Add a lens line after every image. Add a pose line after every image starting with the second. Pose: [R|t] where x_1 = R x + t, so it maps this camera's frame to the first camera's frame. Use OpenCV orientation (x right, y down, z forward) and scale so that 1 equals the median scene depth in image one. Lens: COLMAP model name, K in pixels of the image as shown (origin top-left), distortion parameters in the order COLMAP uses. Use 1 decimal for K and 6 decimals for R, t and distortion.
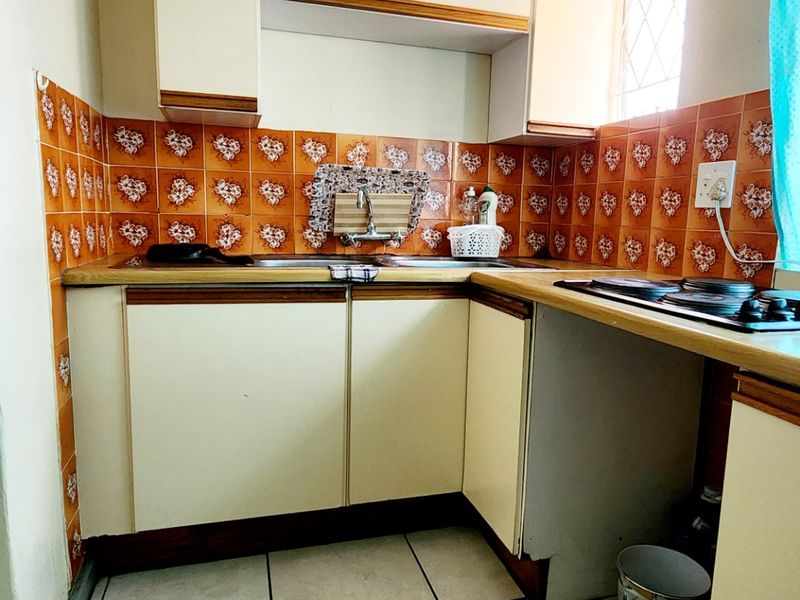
lens RADIAL K [[574.8, 0, 409.4], [0, 574.8, 309.1], [0, 0, 1]] dist [-0.000582, -0.001466]
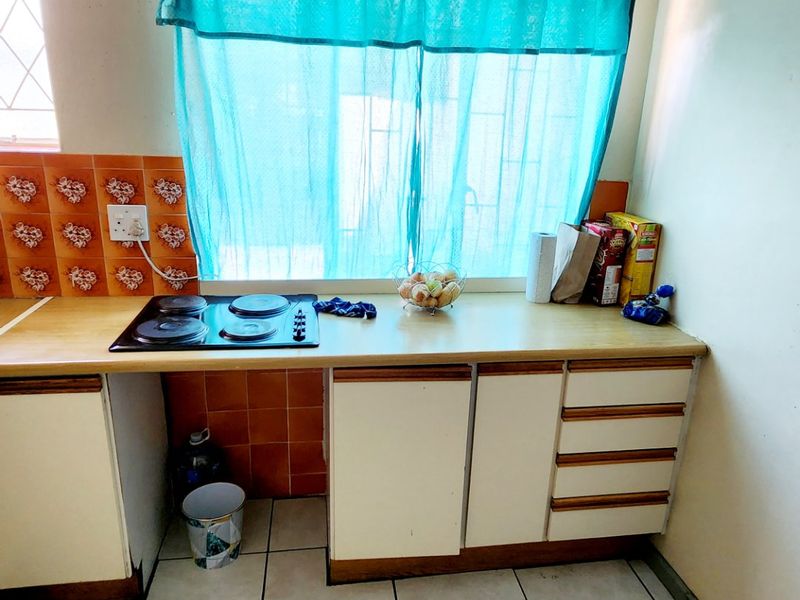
lens RADIAL K [[574.8, 0, 409.4], [0, 574.8, 309.1], [0, 0, 1]] dist [-0.000582, -0.001466]
pose [[0.129444, -0.333810, 0.933711, -0.526741], [0.129630, 0.939248, 0.317818, -0.304457], [-0.983077, 0.079897, 0.164852, 0.176673]]
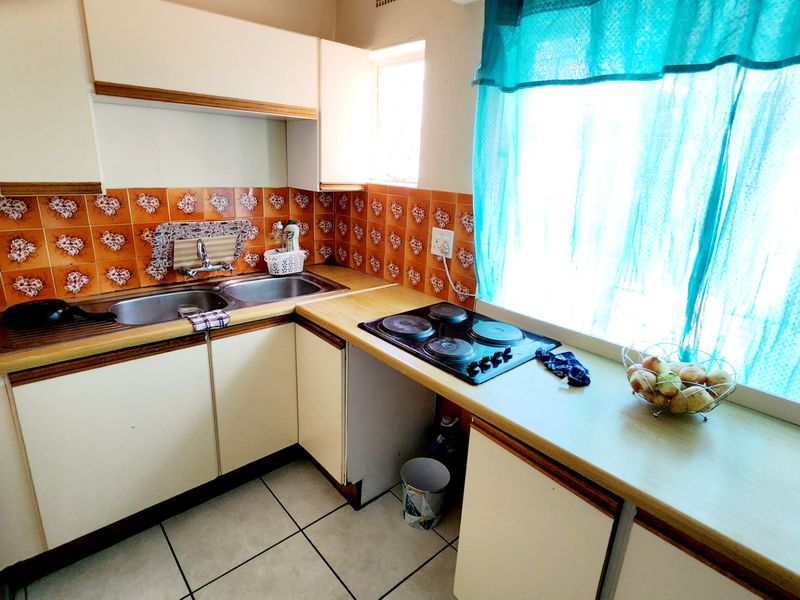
lens RADIAL K [[432.3, 0, 390.4], [0, 432.3, 298.0], [0, 0, 1]] dist [-0.001318, 0.000428]
pose [[0.911027, -0.113750, 0.396347, -0.094383], [0.048905, 0.984220, 0.170058, -0.236503], [-0.409437, -0.135544, 0.902214, -0.064898]]
